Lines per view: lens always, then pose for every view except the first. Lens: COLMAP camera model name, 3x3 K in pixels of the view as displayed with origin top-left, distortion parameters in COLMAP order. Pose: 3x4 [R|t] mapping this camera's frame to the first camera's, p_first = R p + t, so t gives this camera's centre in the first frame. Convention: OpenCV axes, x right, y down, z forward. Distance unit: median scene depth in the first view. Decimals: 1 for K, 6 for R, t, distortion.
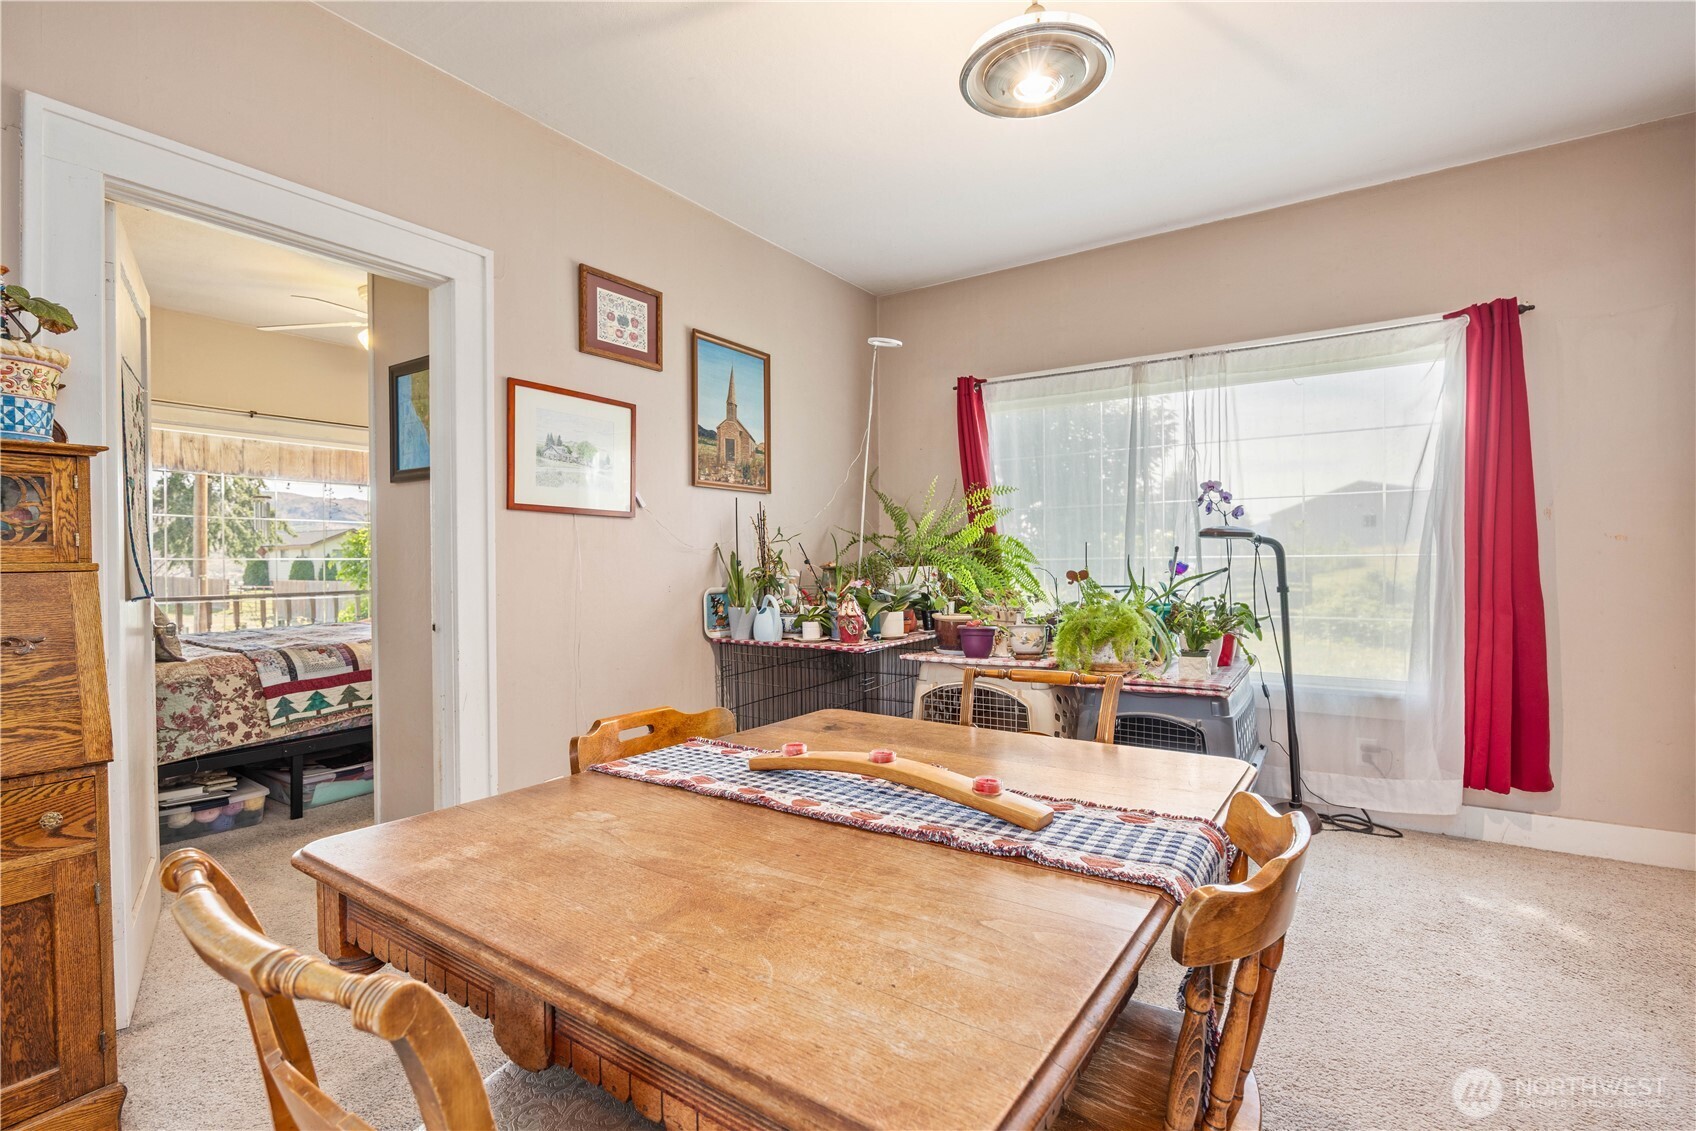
lens RADIAL K [[765.2, 0, 848.0], [0, 765.2, 565.5], [0, 0, 1]] dist [-0.000819, -0.000160]
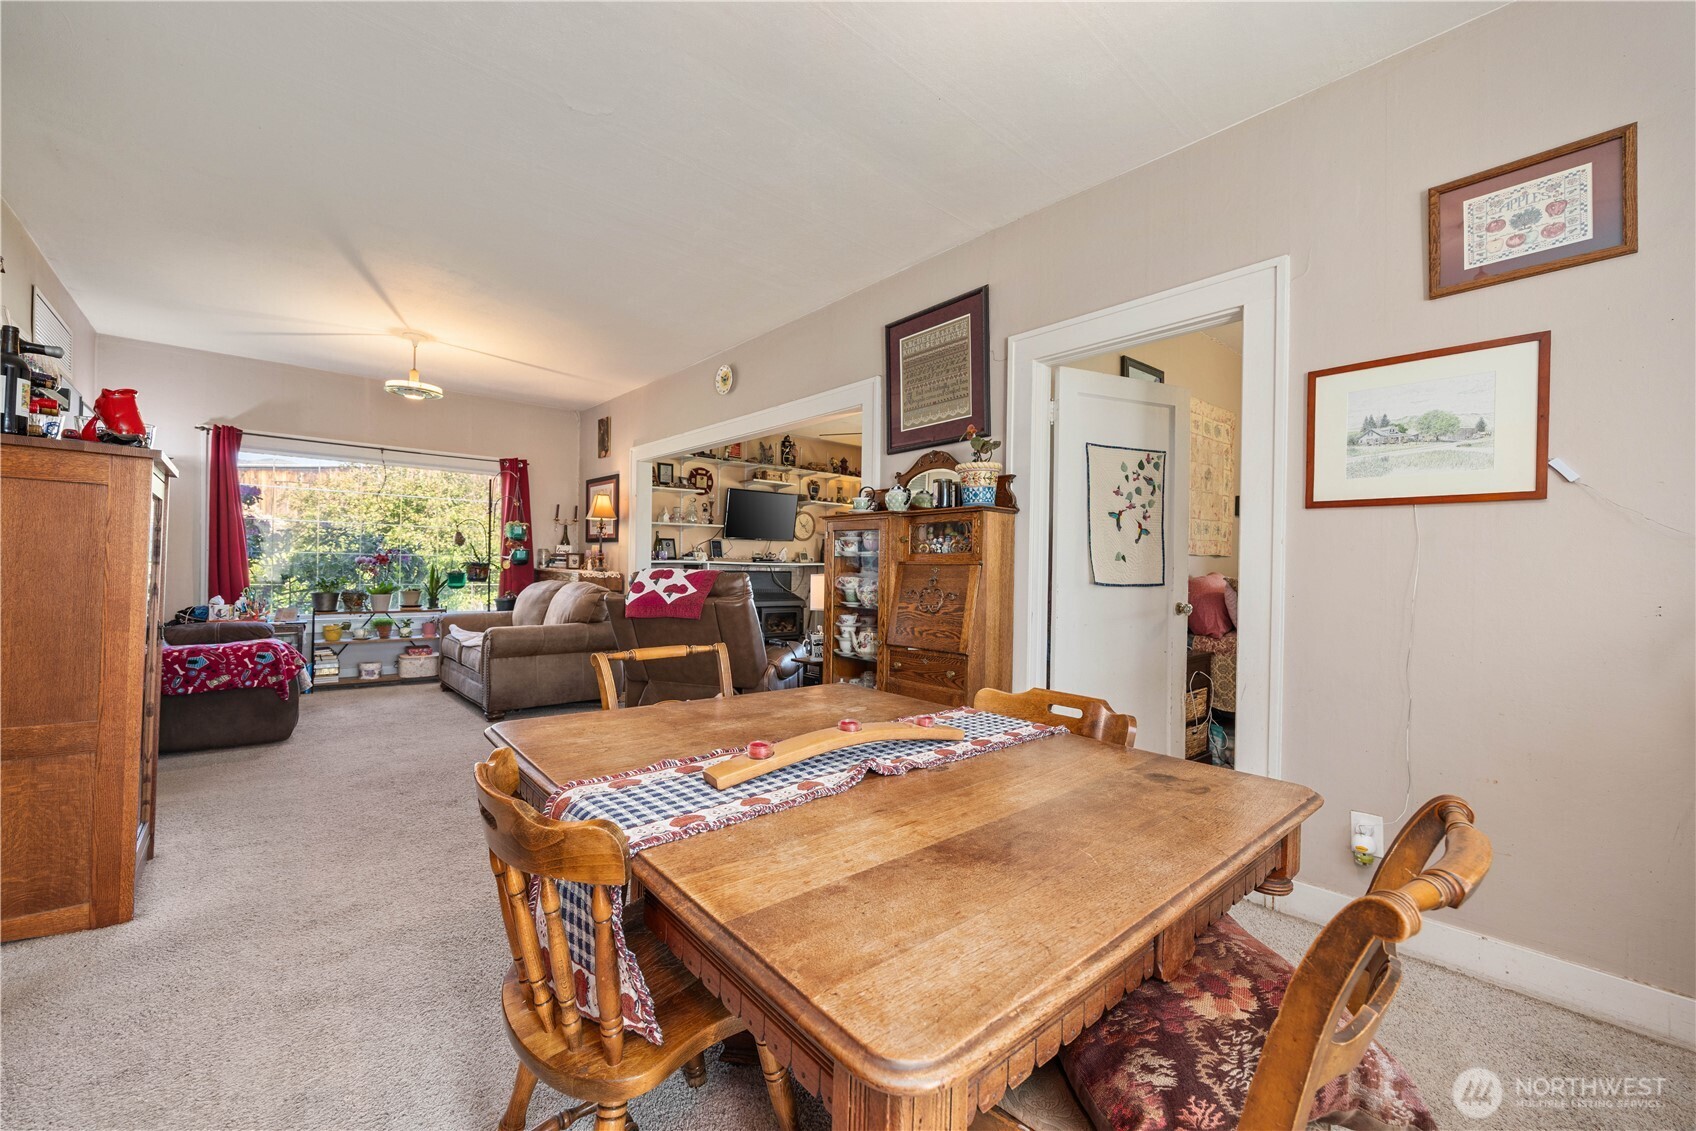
lens RADIAL K [[665.9, 0, 845.5], [0, 665.9, 572.3], [0, 0, 1]] dist [-0.000343, -0.000064]
pose [[-0.244266, 0.011833, -0.969636, 0.502177], [-0.013039, 0.999795, 0.015486, 0.002116], [0.969621, 0.016425, -0.244062, 0.615829]]
